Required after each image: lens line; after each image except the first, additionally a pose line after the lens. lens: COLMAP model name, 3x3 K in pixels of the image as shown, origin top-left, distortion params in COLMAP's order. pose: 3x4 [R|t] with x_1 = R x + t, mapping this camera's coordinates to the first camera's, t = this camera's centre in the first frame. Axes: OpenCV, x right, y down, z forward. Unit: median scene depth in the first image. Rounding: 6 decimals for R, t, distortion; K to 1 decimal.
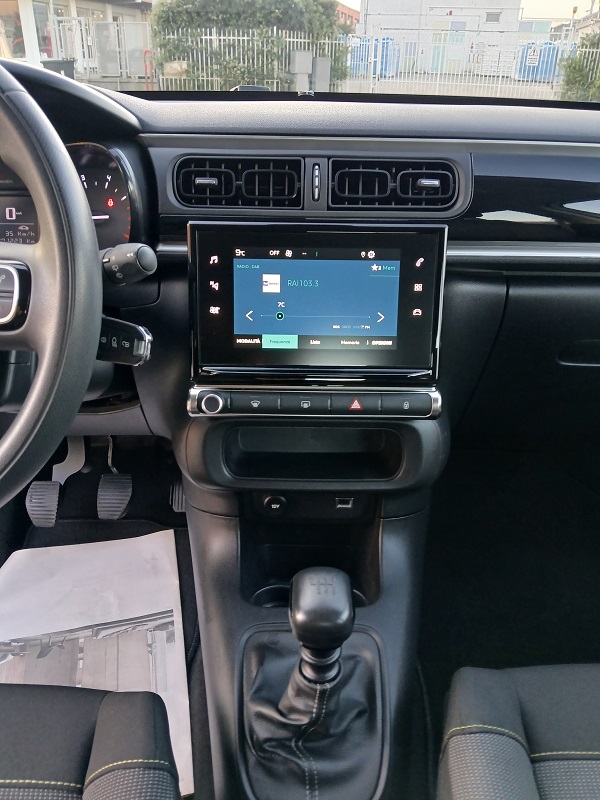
lens RADIAL K [[615.9, 0, 300.0], [0, 615.9, 400.0], [0, 0, 1]] dist [0.060798, -0.118427]
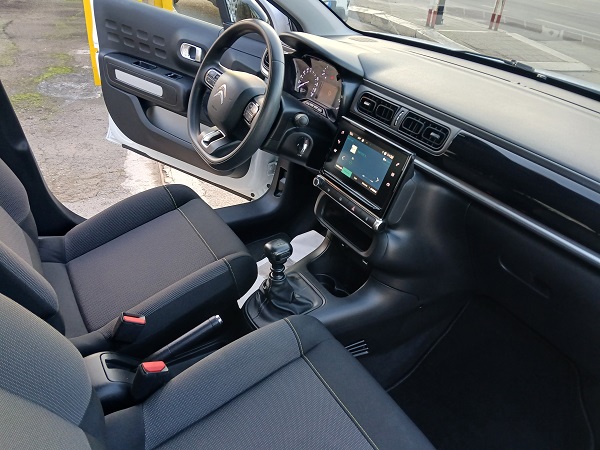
lens RADIAL K [[461.9, 0, 300.0], [0, 461.9, 225.0], [0, 0, 1]] dist [0.060798, -0.118427]
pose [[0.523434, 0.479011, -0.704674, 1.273600], [-0.464301, 0.853796, 0.235494, -0.261845], [0.714452, 0.203916, 0.669311, -0.328440]]
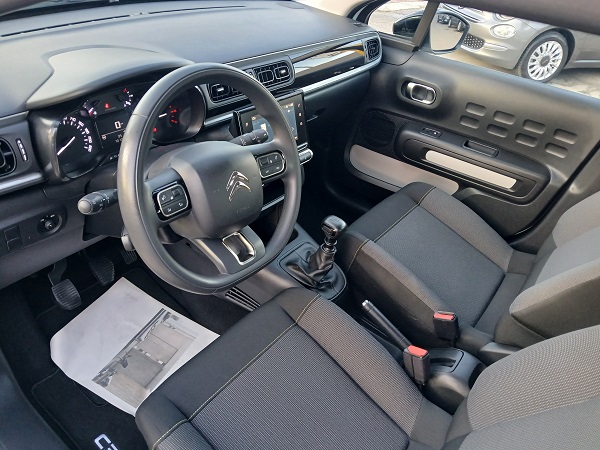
lens RADIAL K [[461.9, 0, 300.0], [0, 461.9, 225.0], [0, 0, 1]] dist [0.060798, -0.118427]
pose [[0.597418, -0.410038, 0.689174, -1.375653], [0.246907, 0.911697, 0.328399, -0.400307], [-0.762973, -0.026030, 0.645906, -0.316574]]
